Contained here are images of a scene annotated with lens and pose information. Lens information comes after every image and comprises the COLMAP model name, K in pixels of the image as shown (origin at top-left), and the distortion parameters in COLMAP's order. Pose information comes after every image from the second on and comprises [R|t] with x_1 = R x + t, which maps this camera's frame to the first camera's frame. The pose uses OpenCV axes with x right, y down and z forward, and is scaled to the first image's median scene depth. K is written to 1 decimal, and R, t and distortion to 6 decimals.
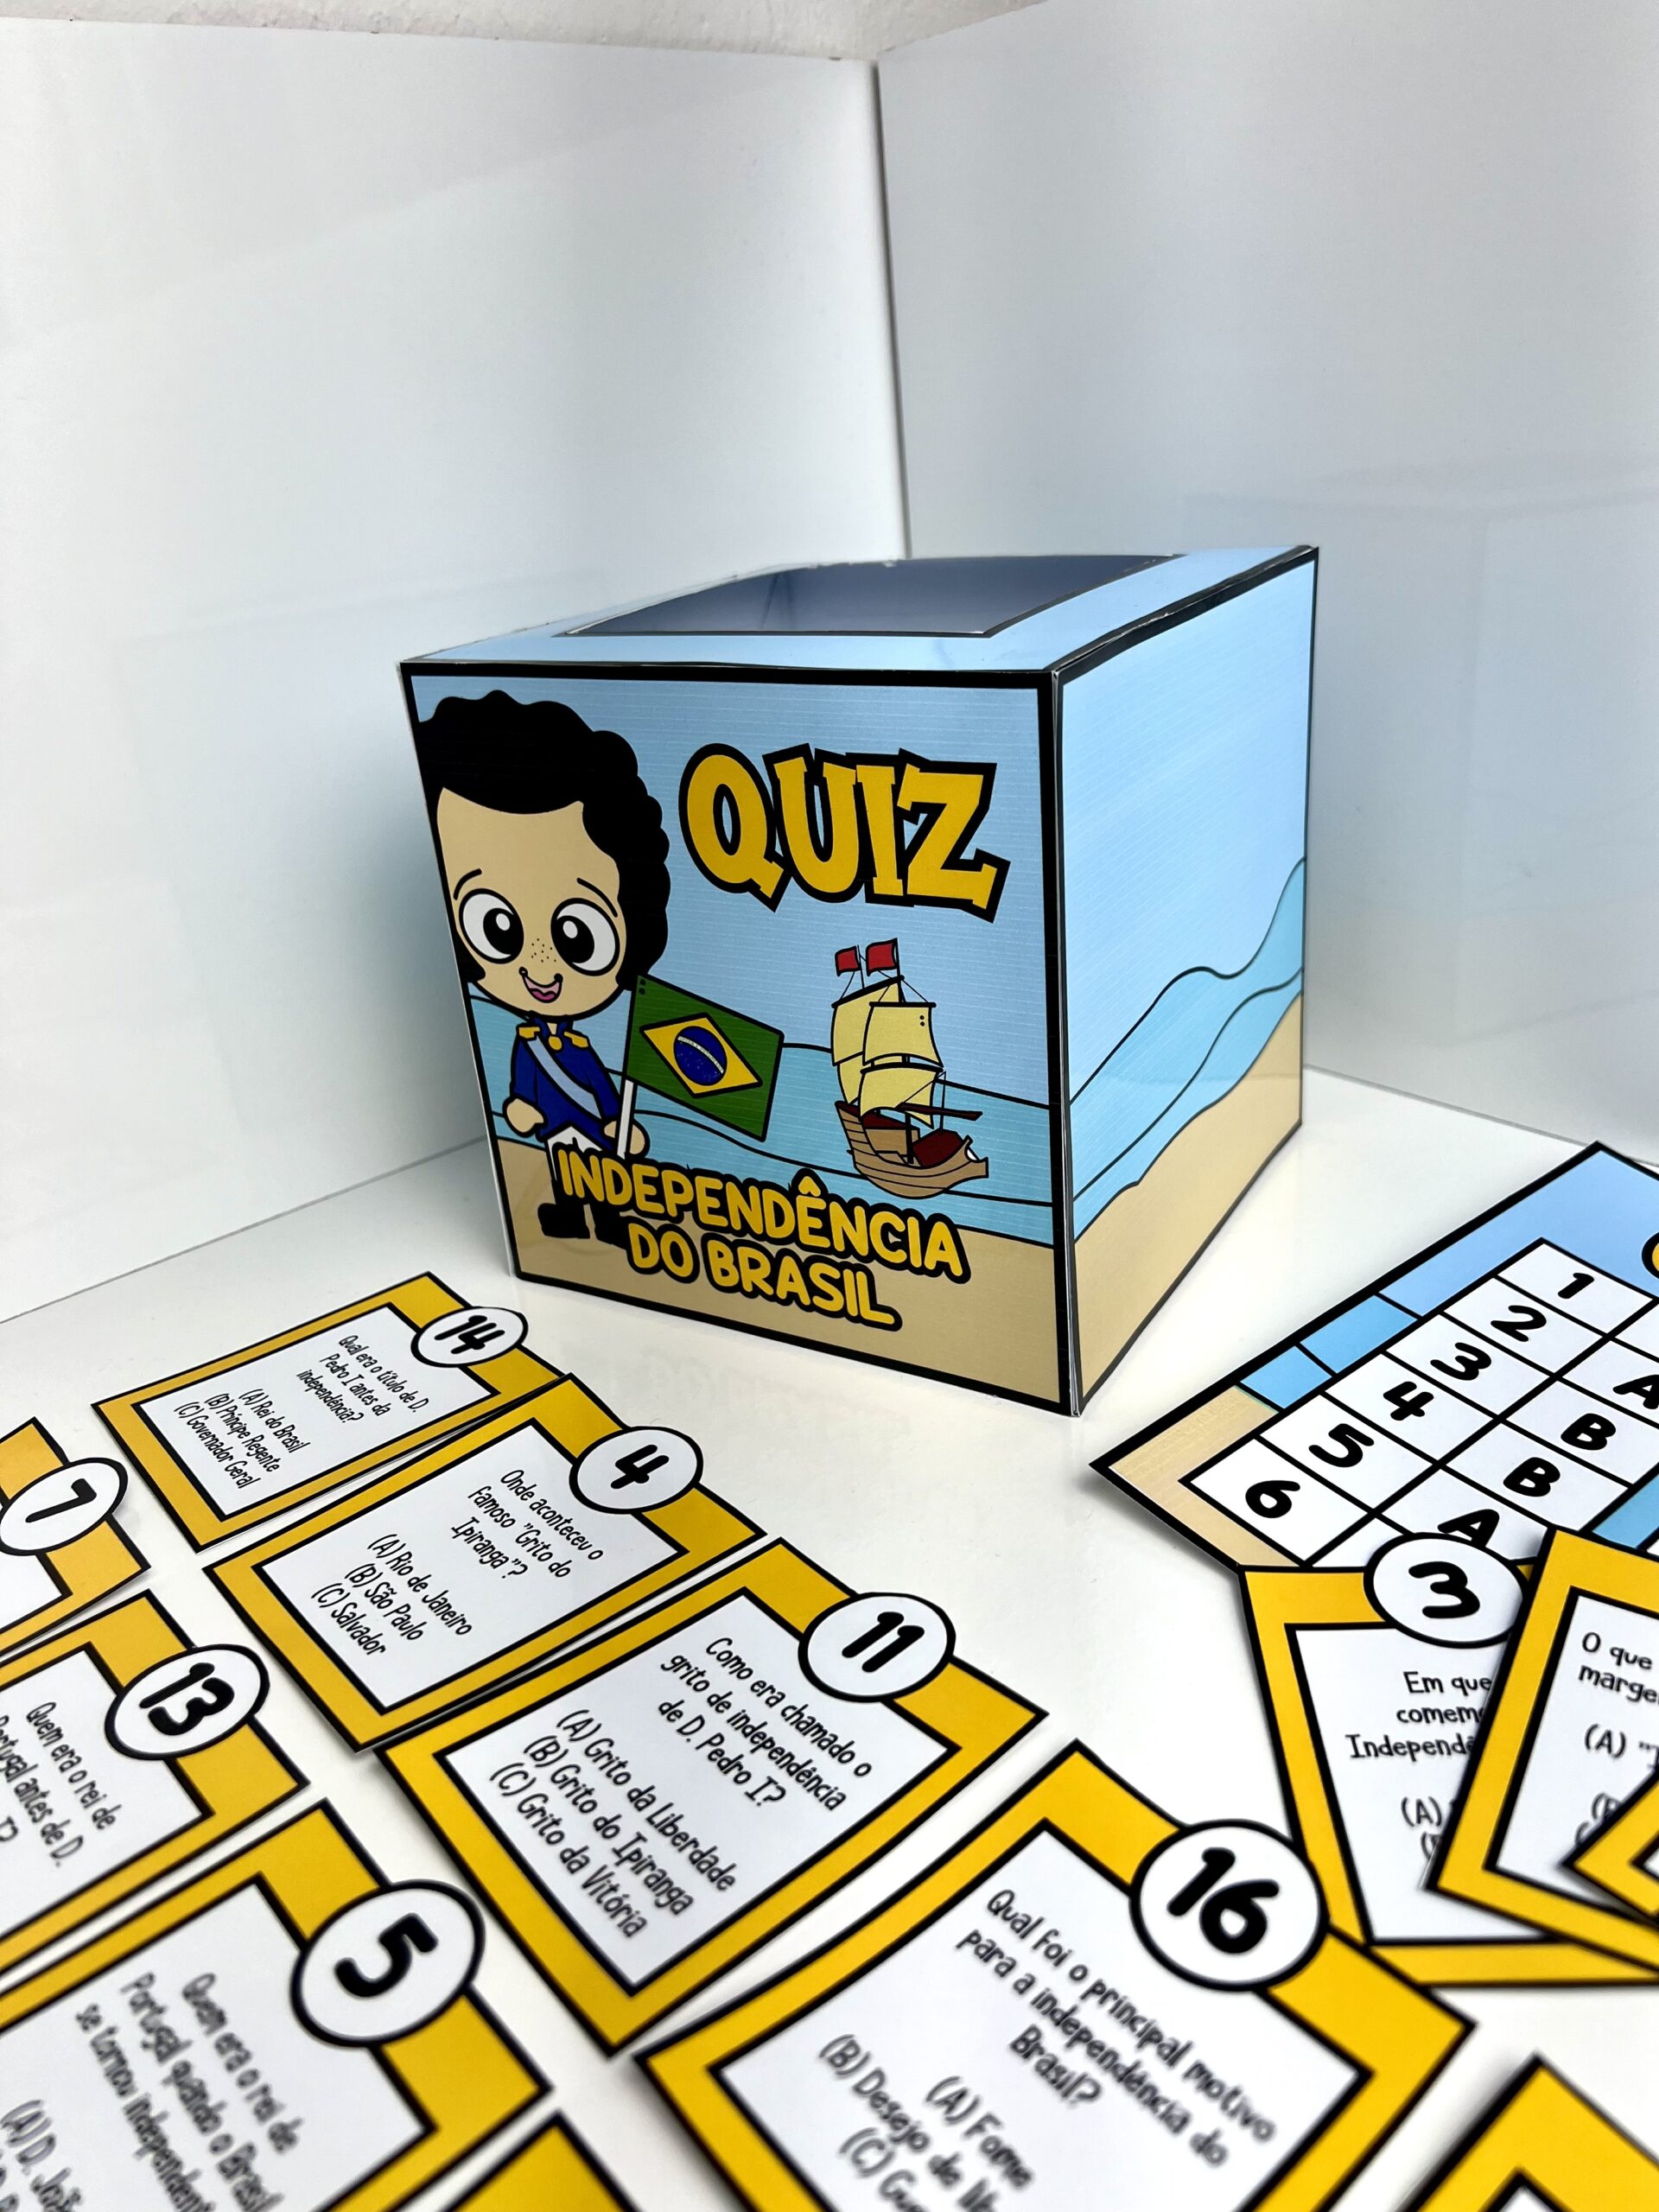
lens RADIAL K [[1705.2, 0, 833.3], [0, 1705.2, 1089.9], [0, 0, 1]] dist [0.006326, -0.017087]
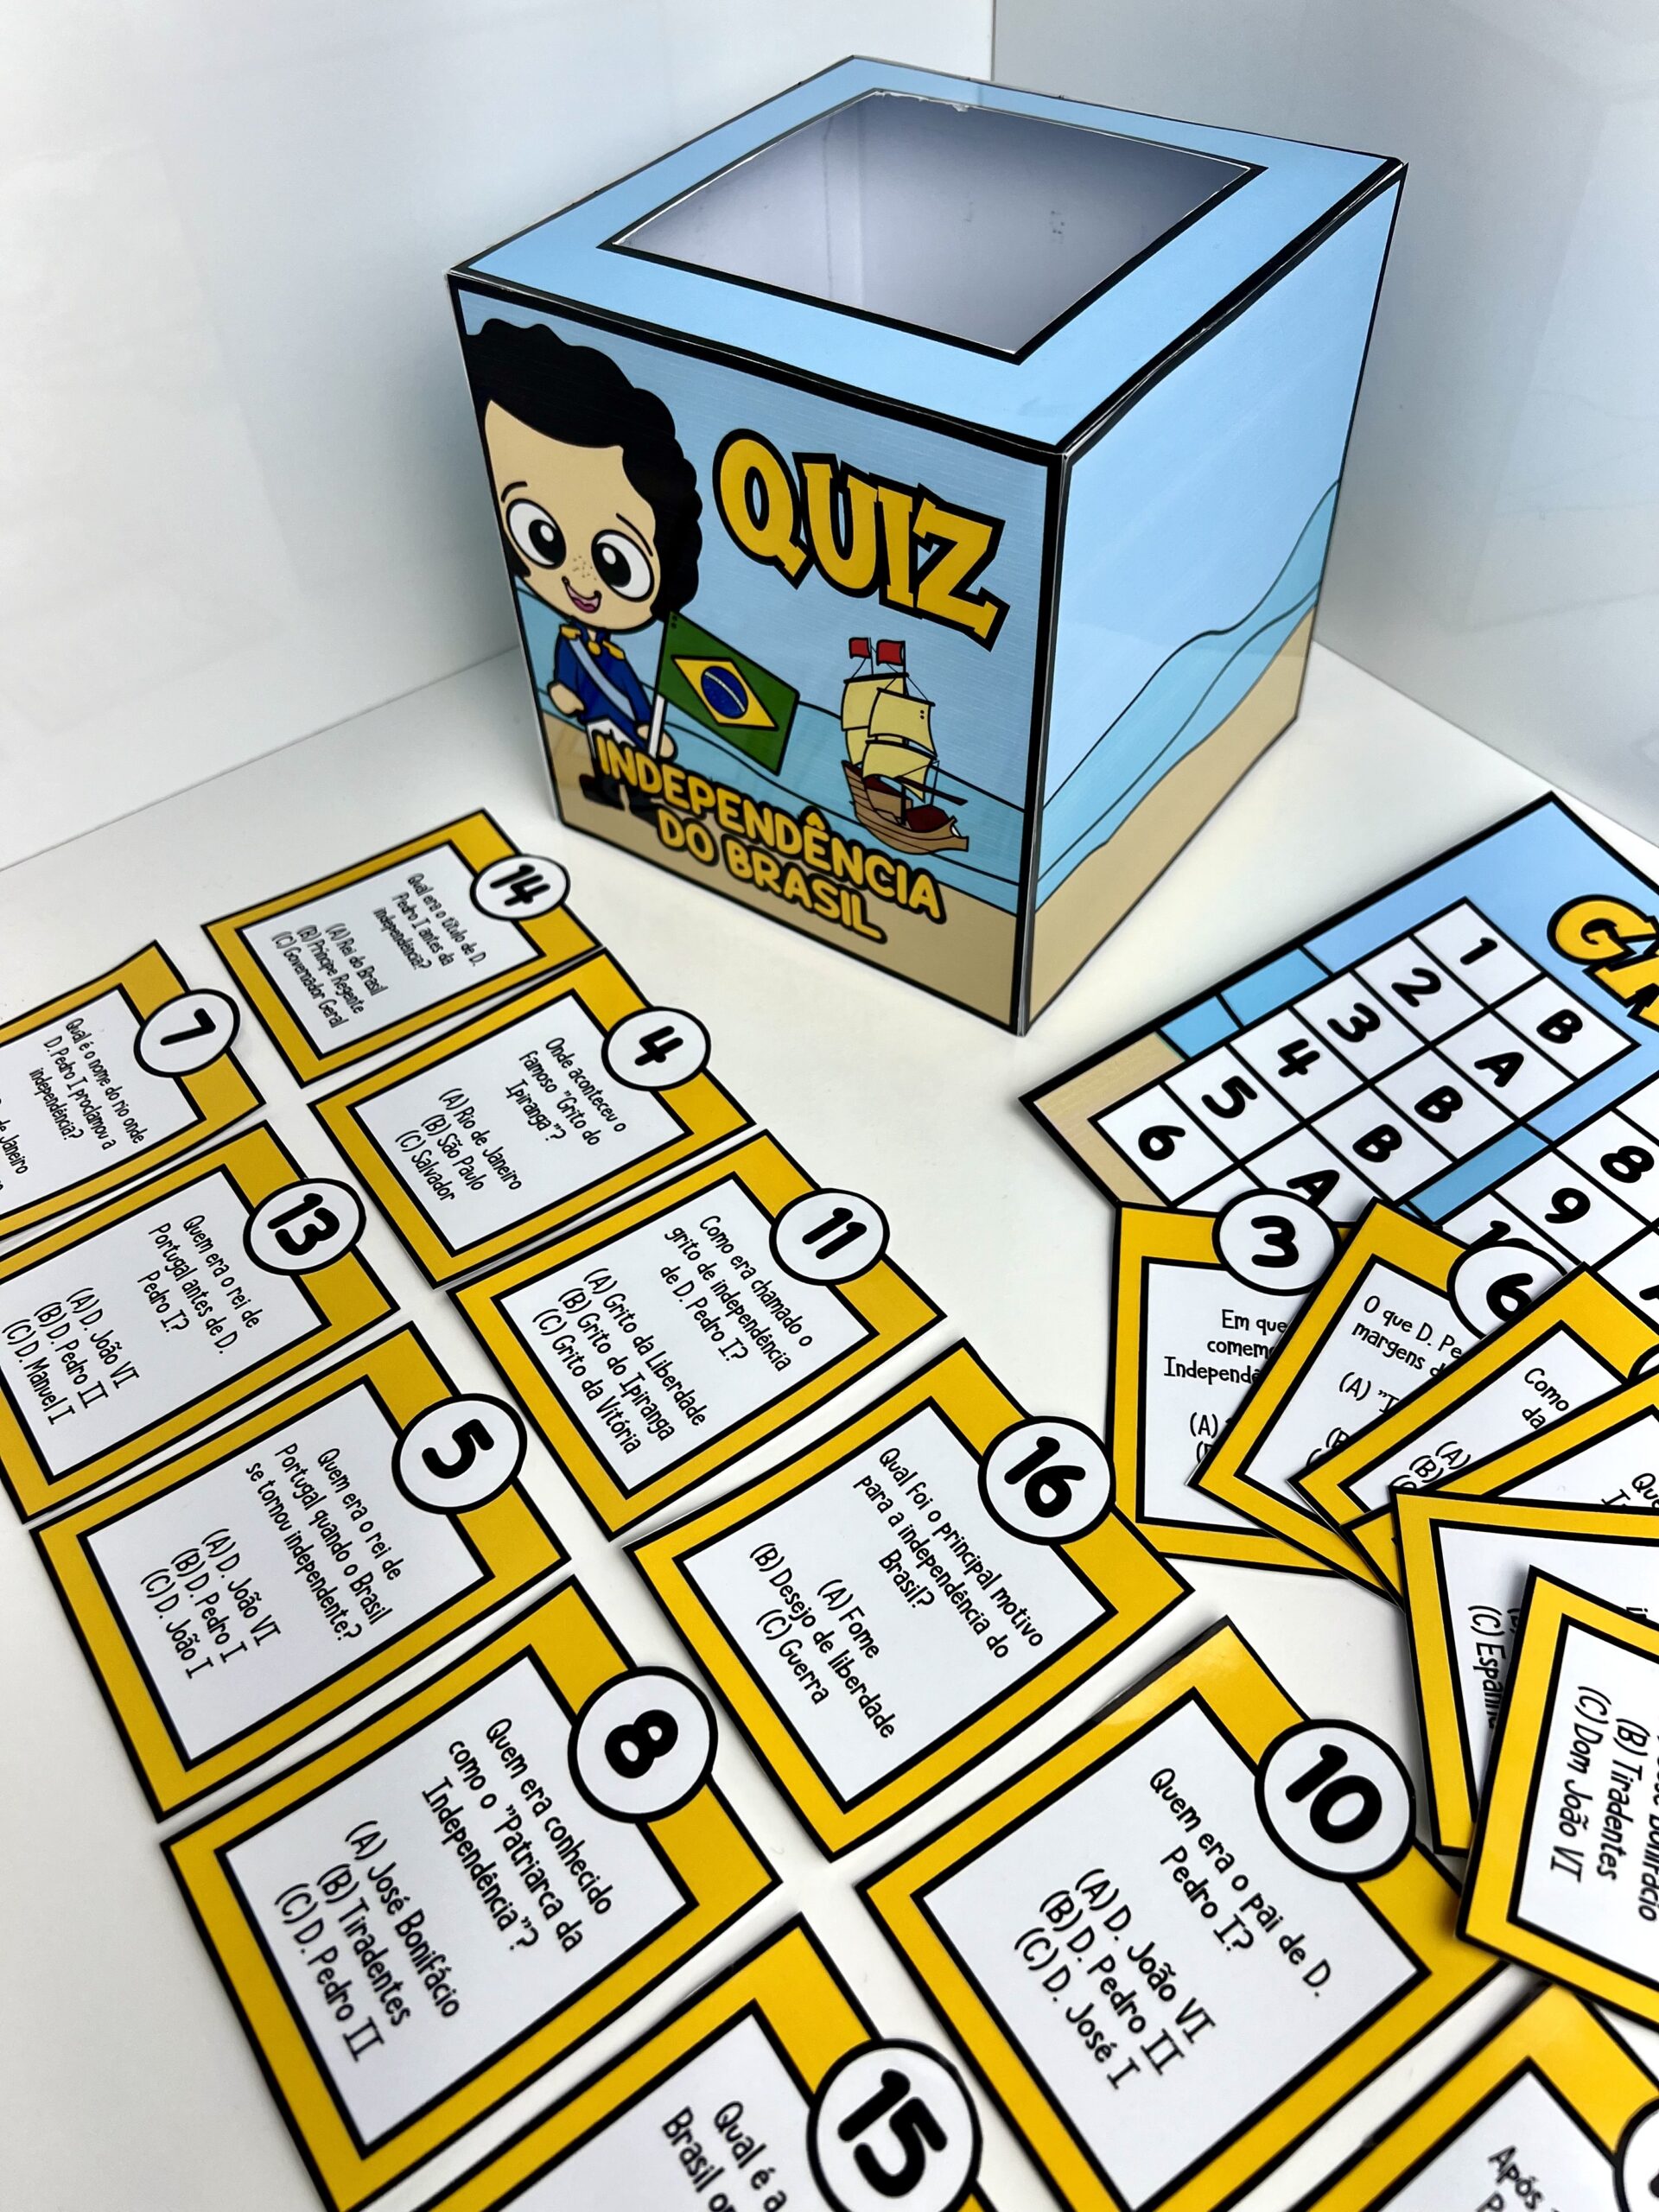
lens RADIAL K [[1661.5, 0, 829.5], [0, 1661.5, 1106.0], [0, 0, 1]] dist [0.155904, -0.487845]
pose [[0.995869, 0.089459, -0.015570, 0.036022], [-0.073545, 0.895210, 0.439534, -0.319967], [0.053259, -0.436573, 0.898091, -0.099969]]
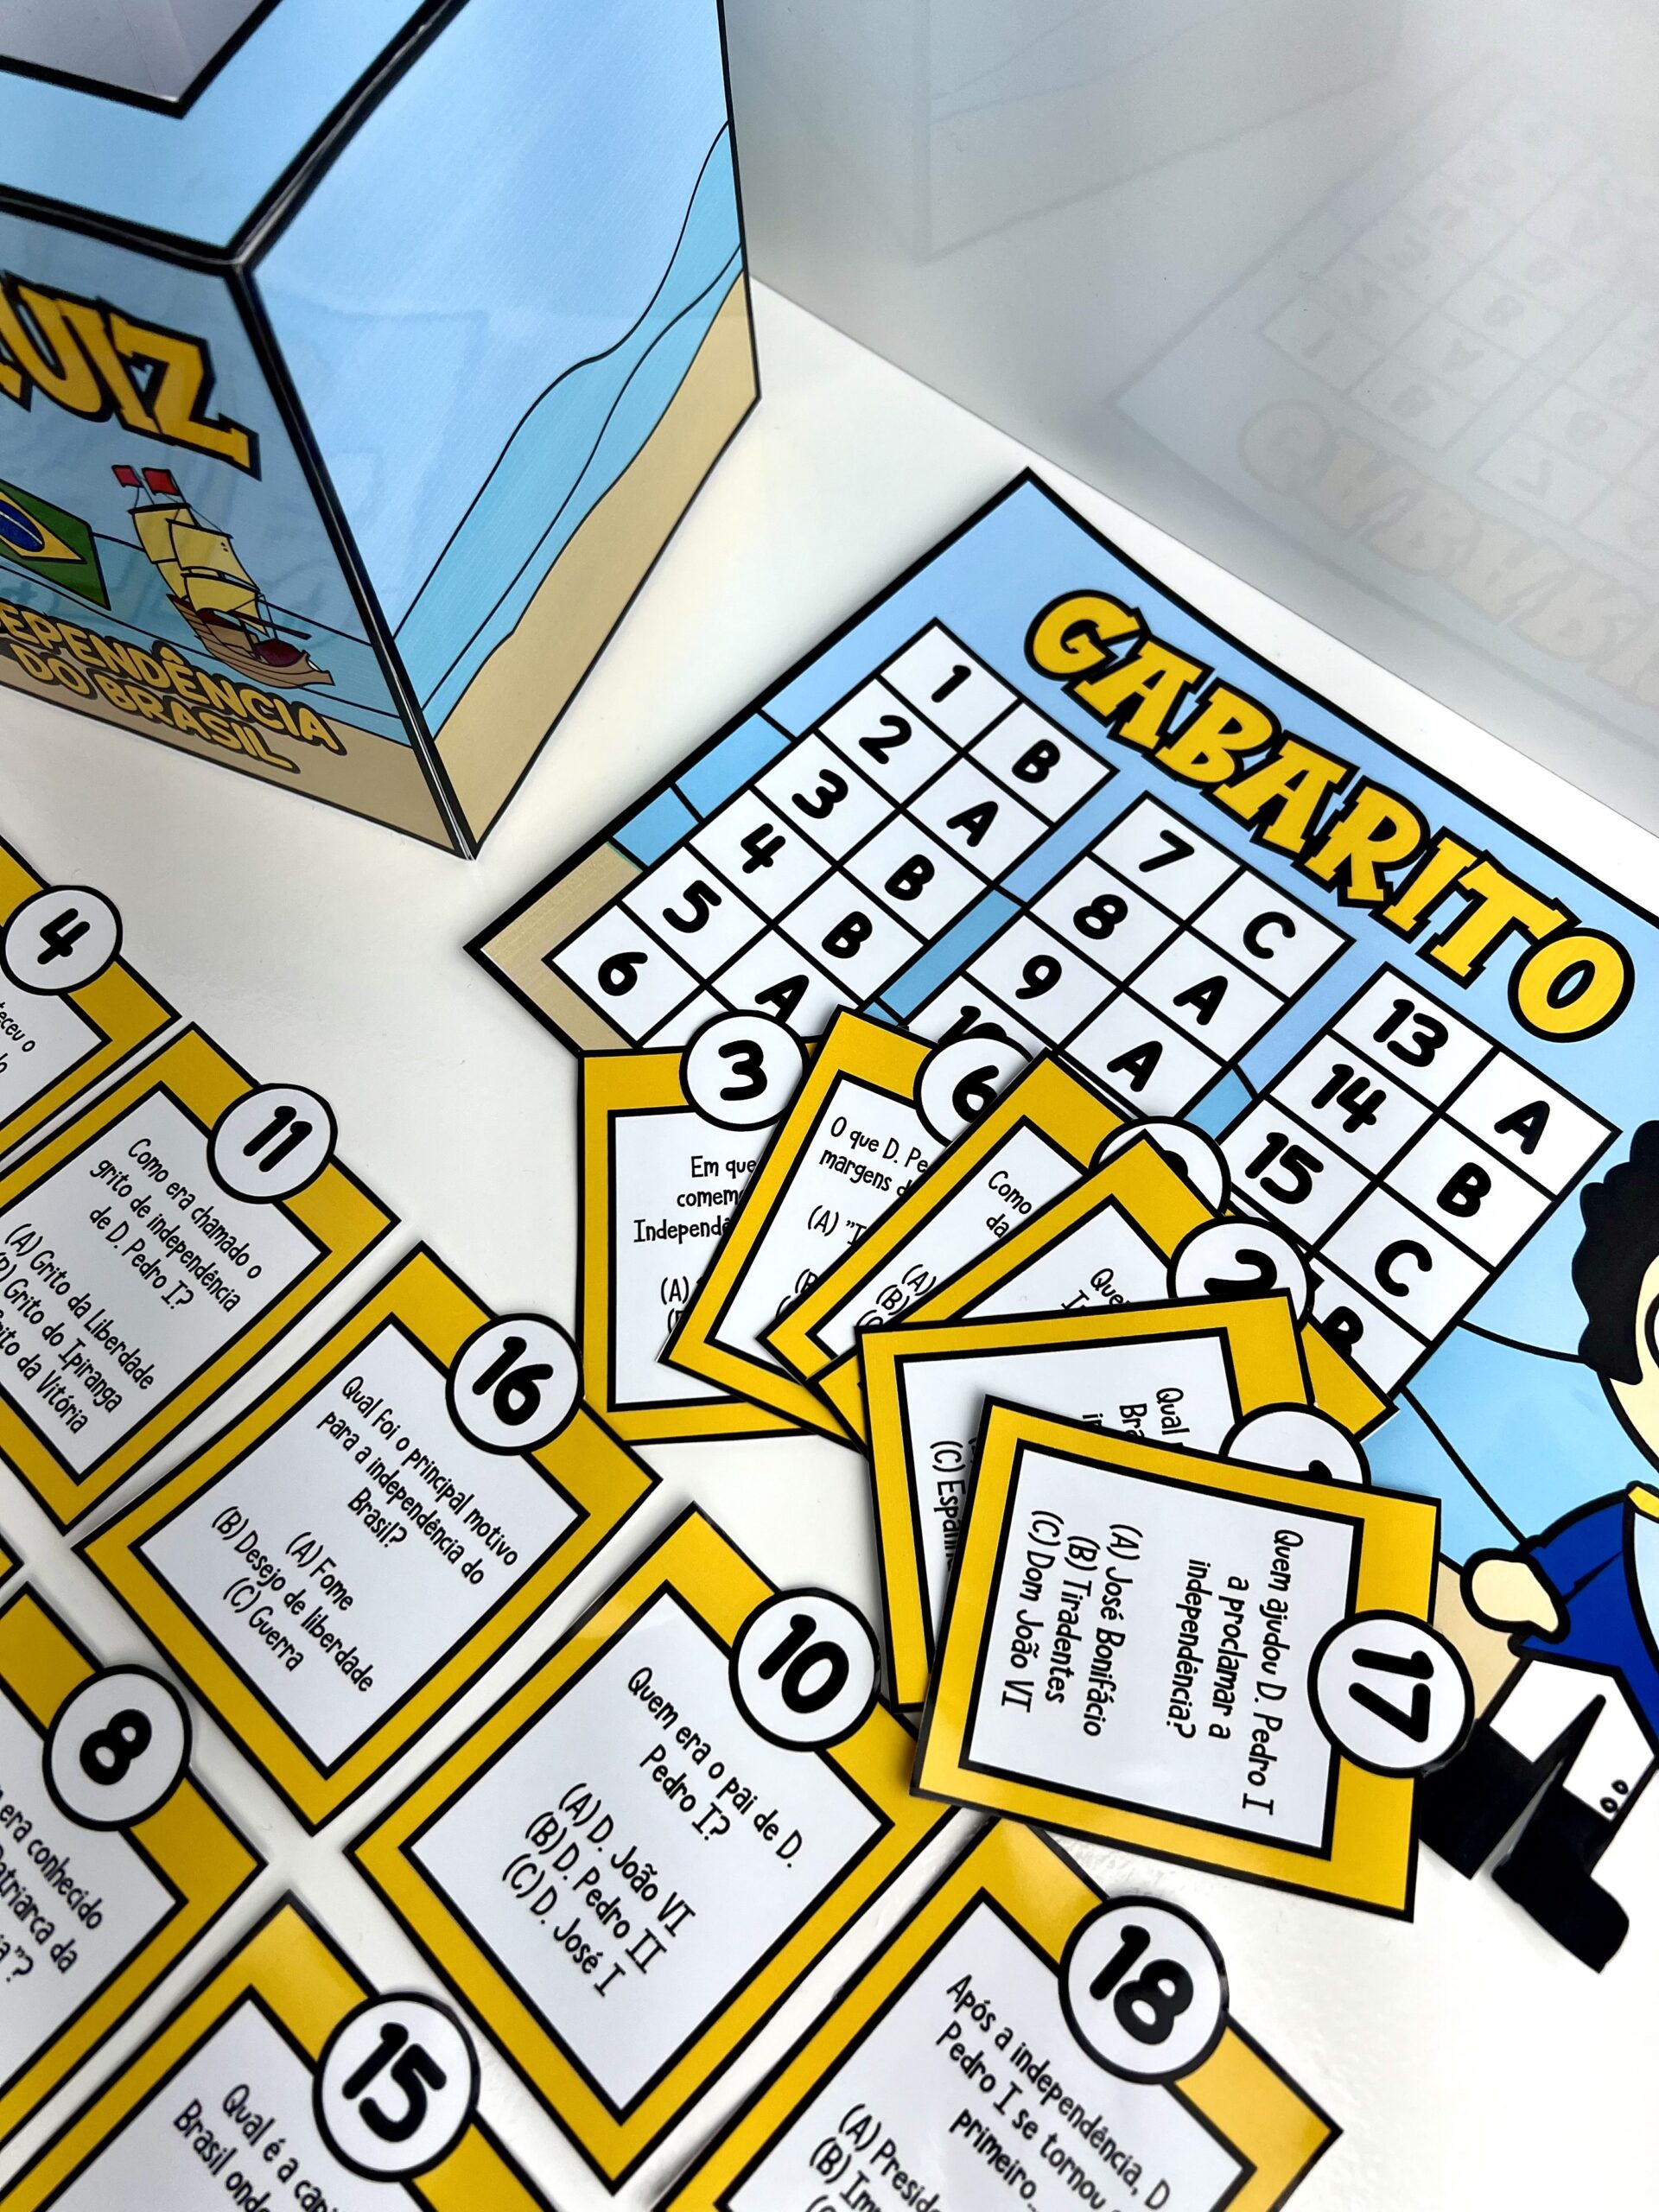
lens RADIAL K [[1660.4, 0, 798.2], [0, 1660.4, 1096.0], [0, 0, 1]] dist [0.169532, -0.493795]
pose [[0.992468, -0.085173, 0.088052, 0.286588], [0.007131, 0.757706, 0.652557, -0.460207], [-0.122298, -0.647014, 0.752606, 0.086744]]
